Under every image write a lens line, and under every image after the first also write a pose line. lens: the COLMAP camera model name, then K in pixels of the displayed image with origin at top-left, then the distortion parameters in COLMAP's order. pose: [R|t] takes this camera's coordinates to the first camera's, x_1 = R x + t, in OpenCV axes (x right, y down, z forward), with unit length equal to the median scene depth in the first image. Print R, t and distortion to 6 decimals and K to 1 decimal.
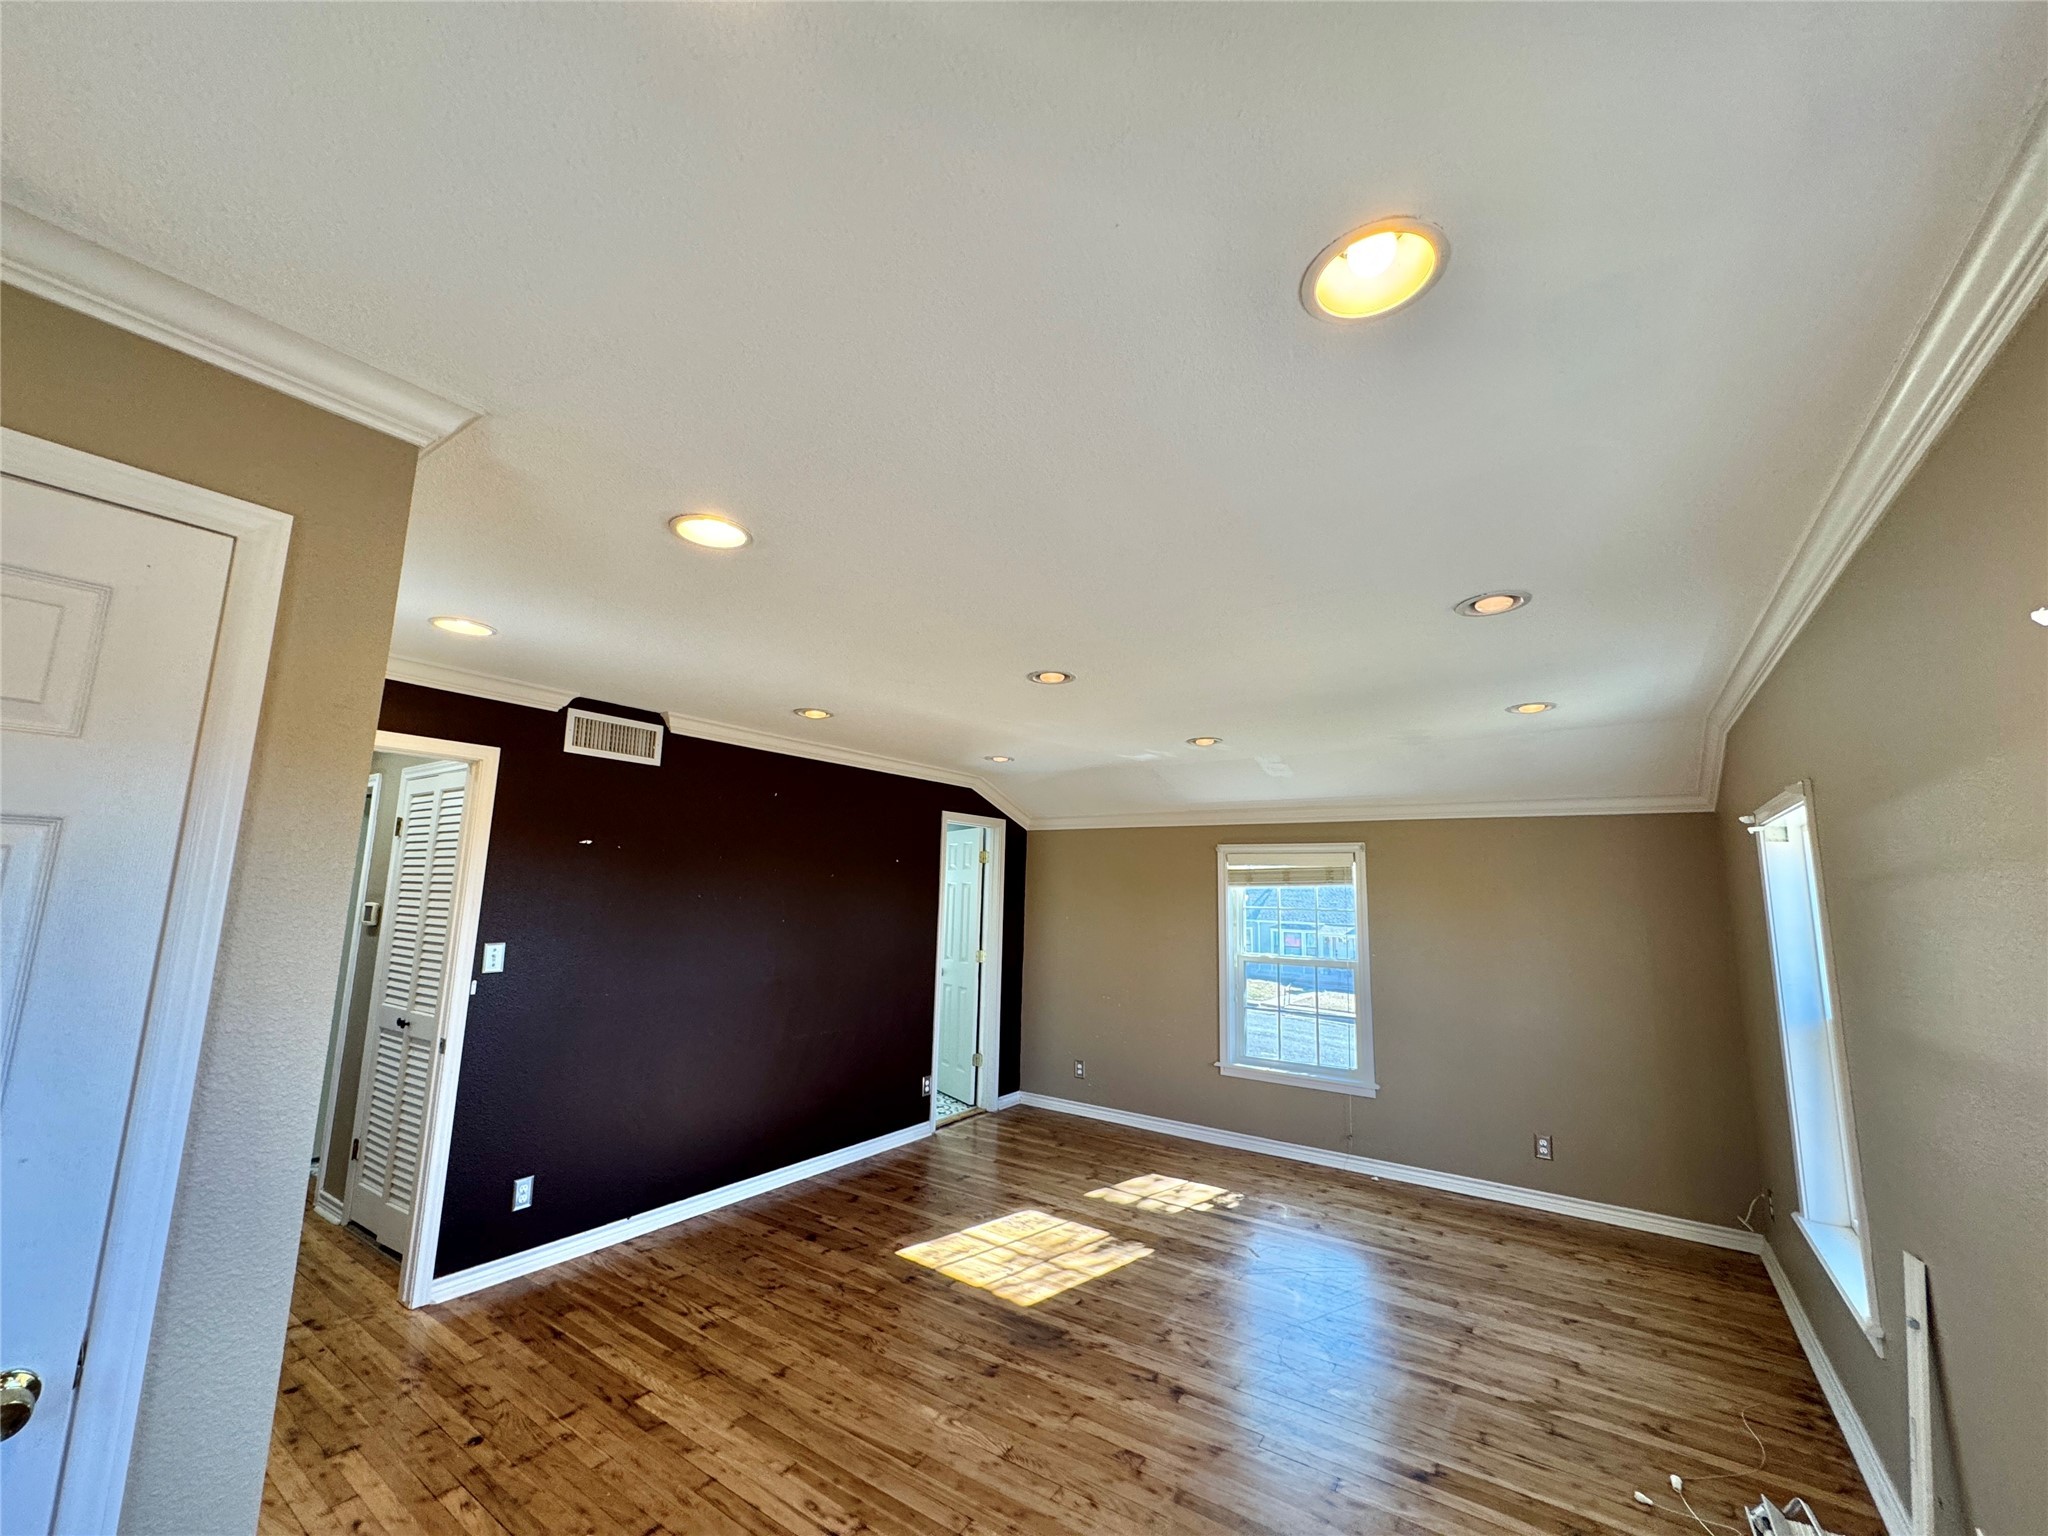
lens RADIAL K [[816.0, 0, 1024.6], [0, 816.0, 768.6], [0, 0, 1]] dist [-0.001938, 0.000672]
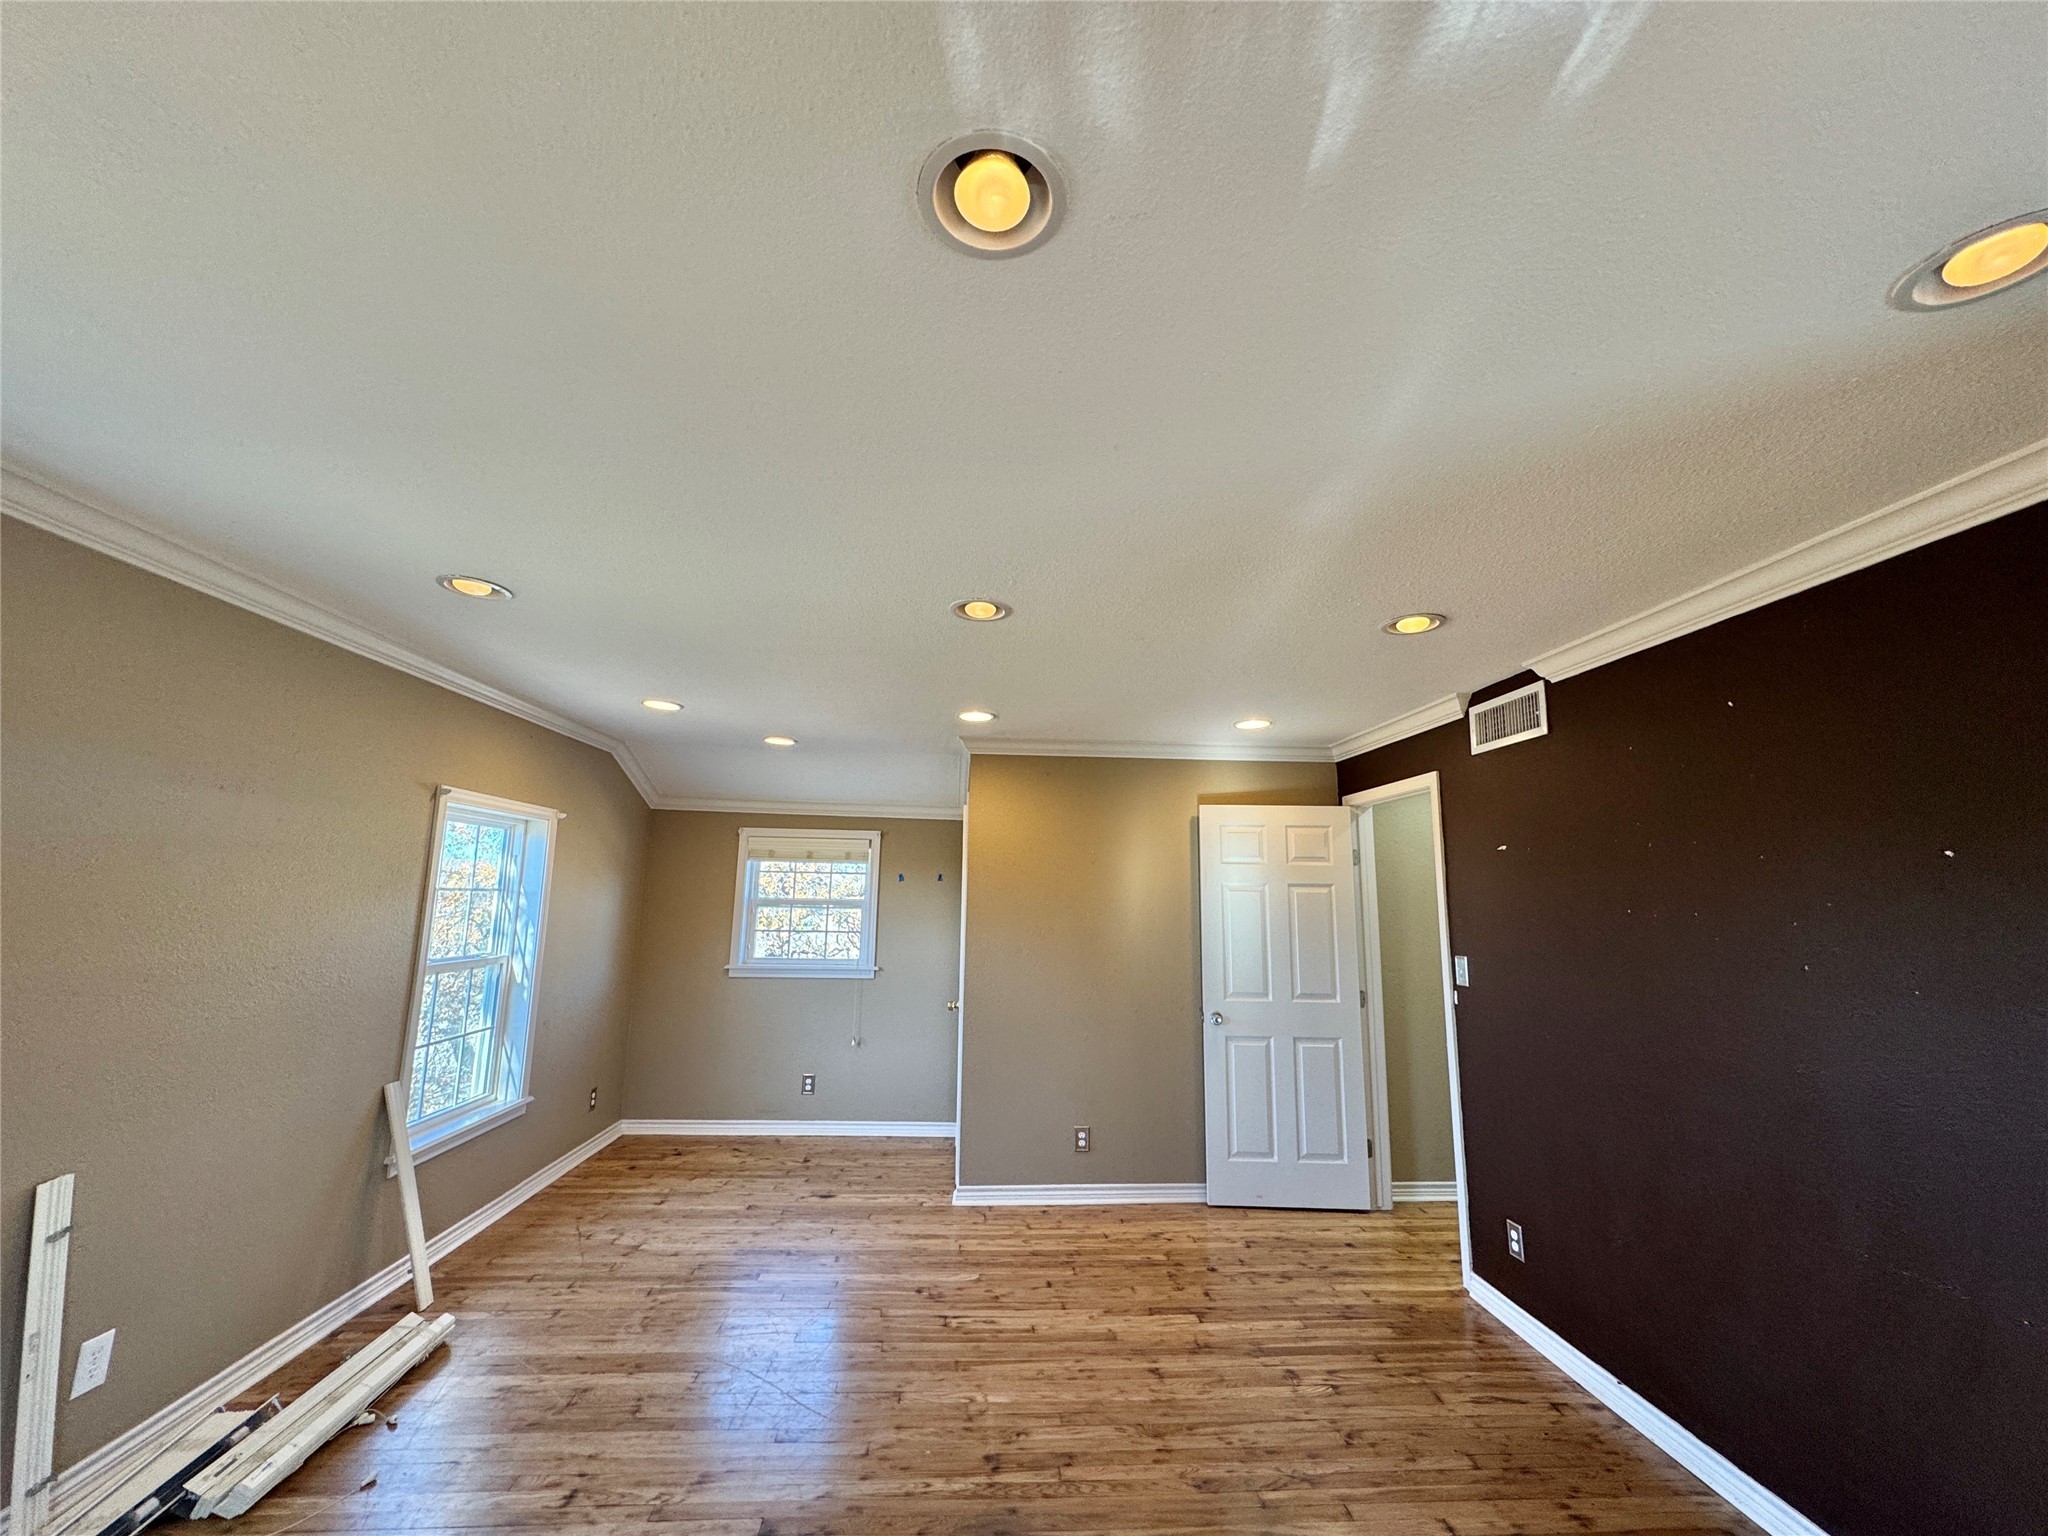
lens RADIAL K [[816.0, 0, 1024.6], [0, 816.0, 768.6], [0, 0, 1]] dist [-0.001938, 0.000672]
pose [[-0.779406, -0.133616, -0.612105, 0.521896], [0.061764, 0.955848, -0.287297, 0.298535], [0.623467, -0.261727, -0.736741, 1.768859]]
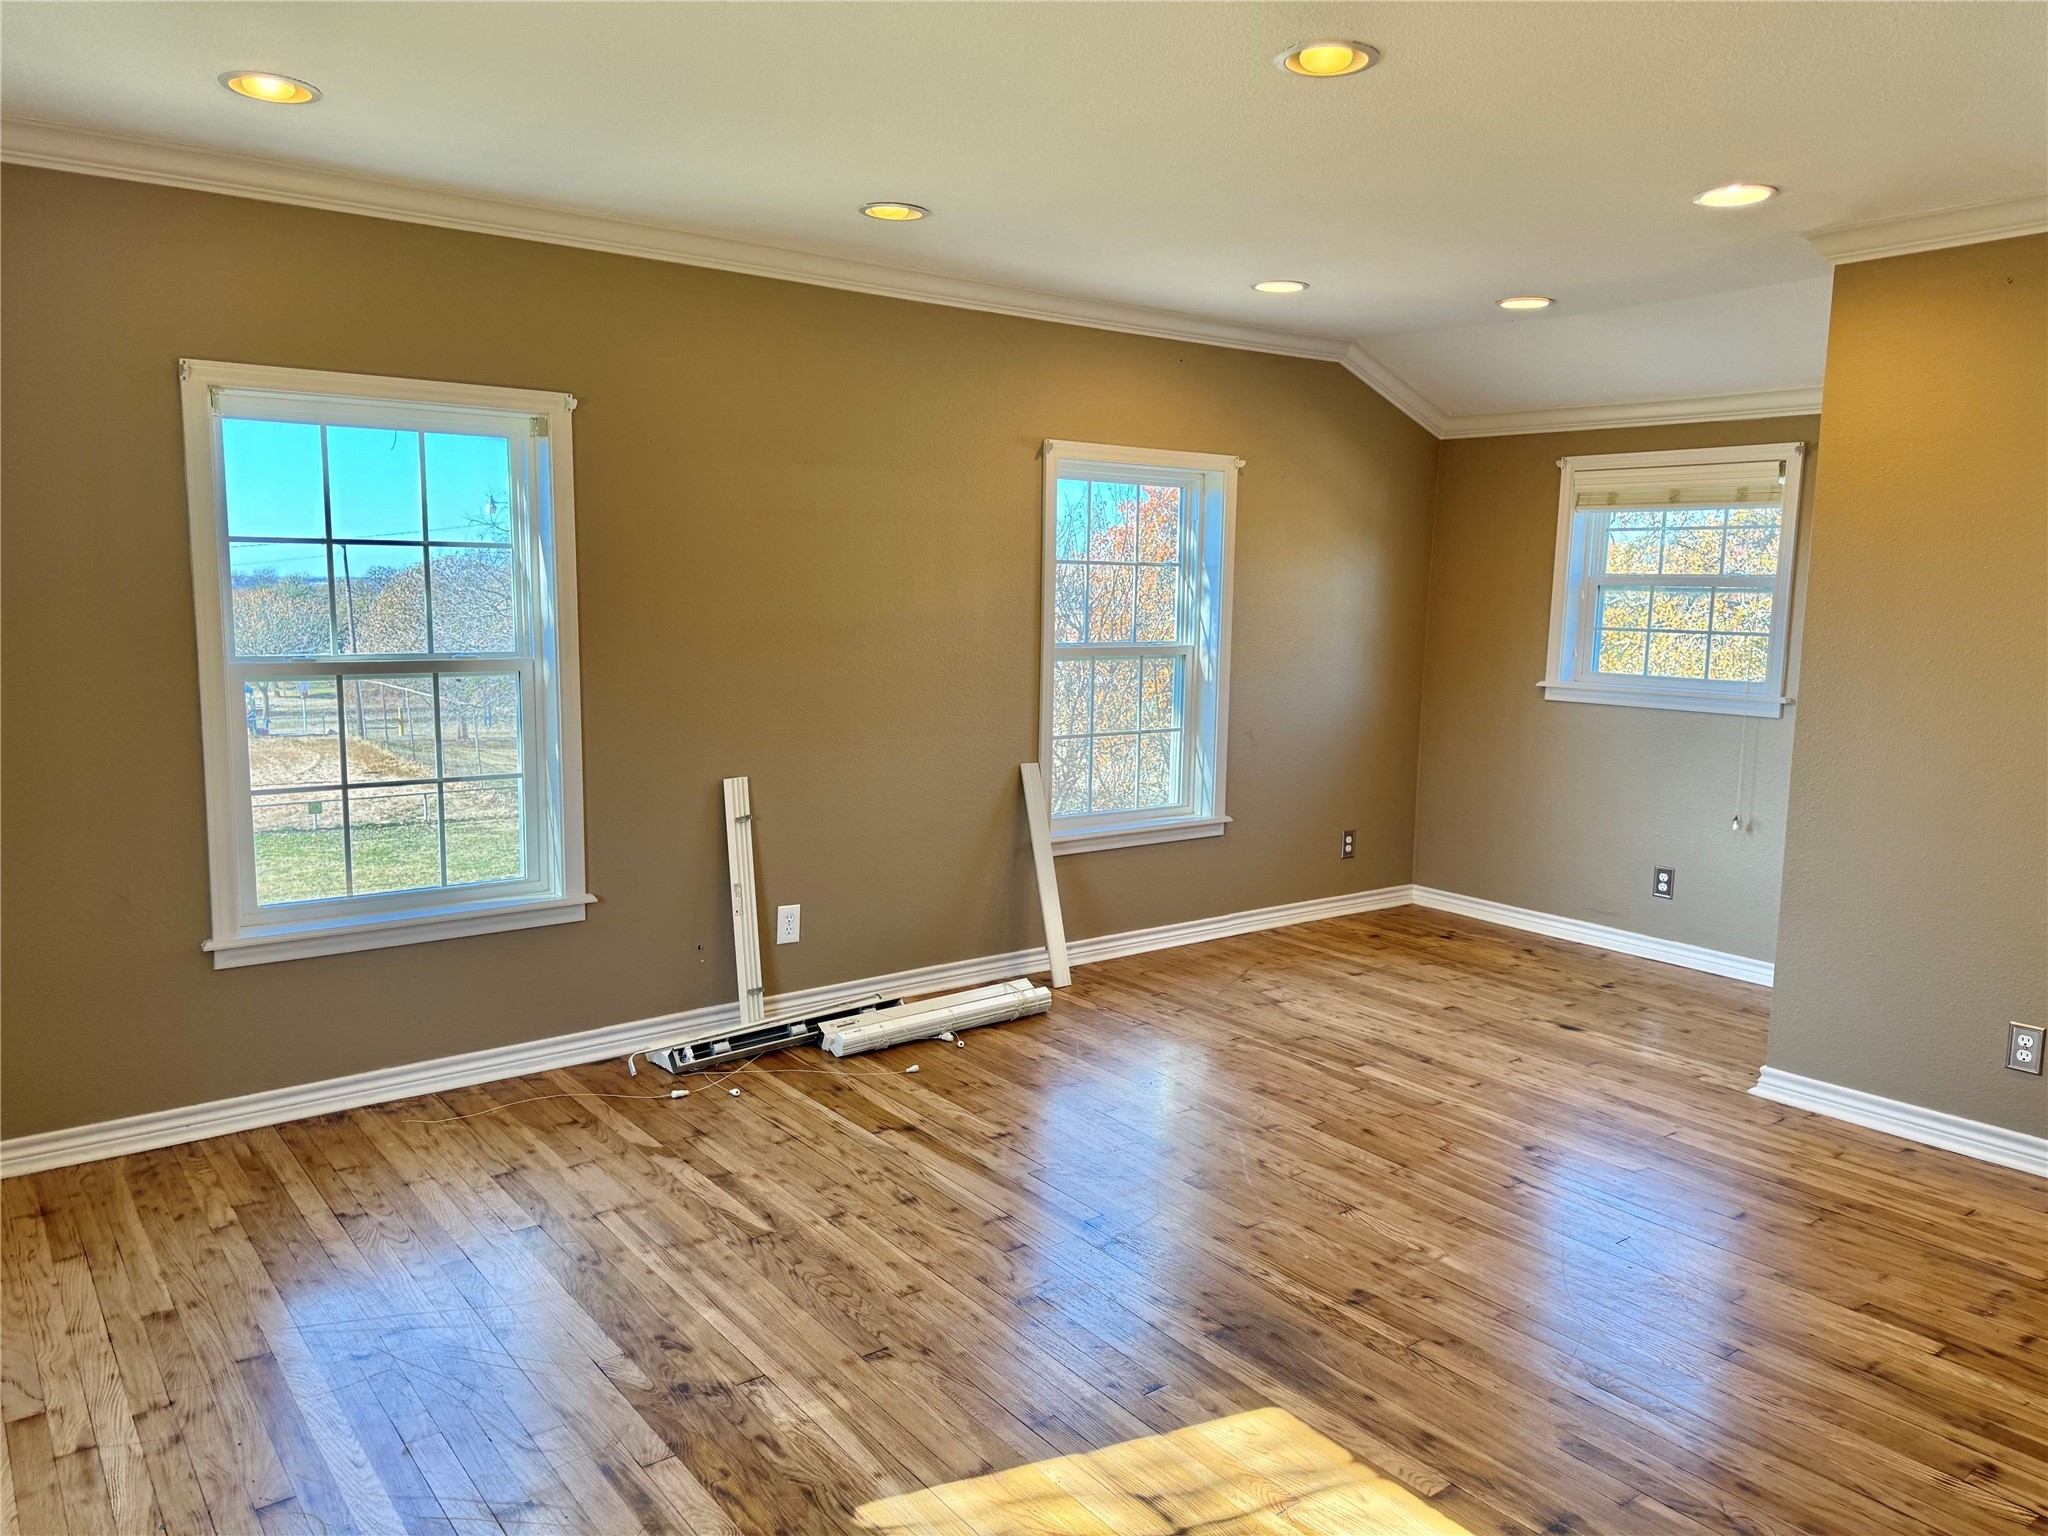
lens RADIAL K [[1439.0, 0, 1012.9], [0, 1439.0, 766.4], [0, 0, 1]] dist [0.092231, -0.122223]
pose [[-0.949577, -0.075269, 0.304364, -0.094679], [-0.083101, 0.996458, -0.012844, 0.365851], [-0.302320, -0.037489, -0.952469, 2.092113]]
